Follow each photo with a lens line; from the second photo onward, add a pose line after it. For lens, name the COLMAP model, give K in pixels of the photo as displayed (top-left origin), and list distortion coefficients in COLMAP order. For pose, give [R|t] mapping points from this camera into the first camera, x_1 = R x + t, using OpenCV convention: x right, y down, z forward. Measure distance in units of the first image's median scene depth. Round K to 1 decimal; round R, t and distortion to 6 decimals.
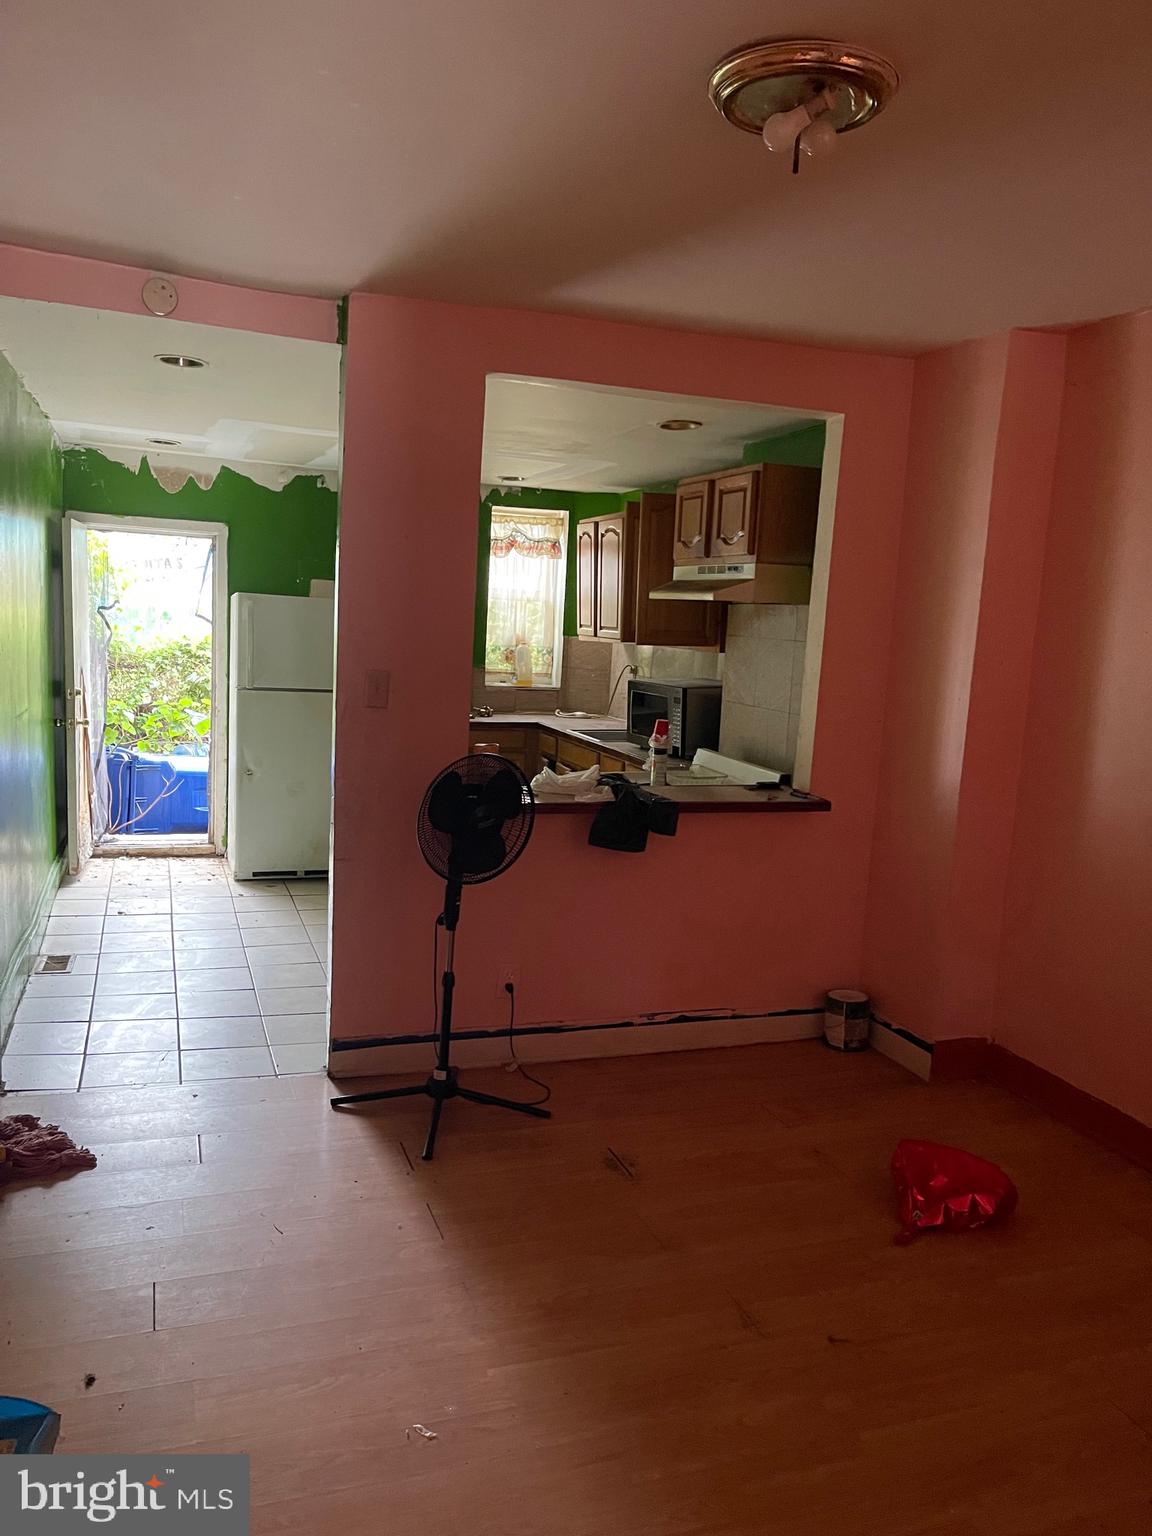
lens RADIAL K [[1155.2, 0, 577.7], [0, 1155.2, 795.0], [0, 0, 1]] dist [0.078286, -0.143298]
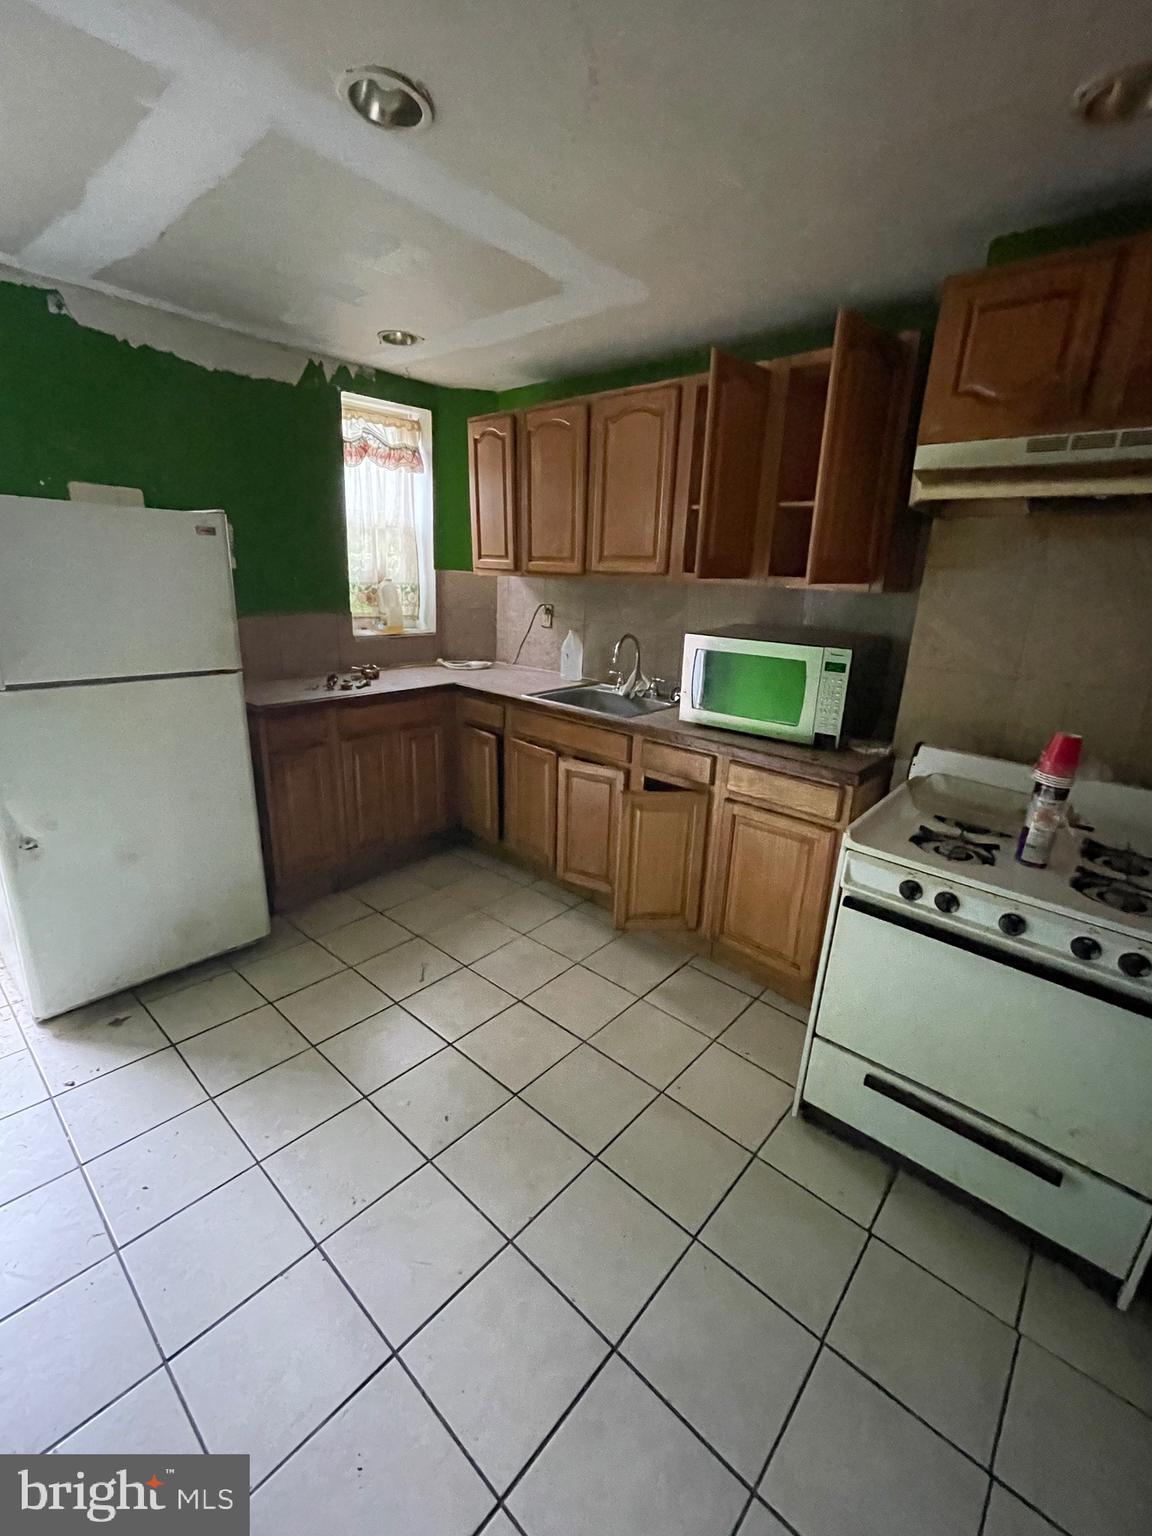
lens RADIAL K [[653.4, 0, 575.4], [0, 653.4, 763.5], [0, 0, 1]] dist [-0.000209, 0.000082]
pose [[0.876299, -0.151854, 0.457210, -0.245189], [0.078685, 0.981394, 0.175141, -0.112245], [-0.475299, -0.117500, 0.871943, 0.783722]]
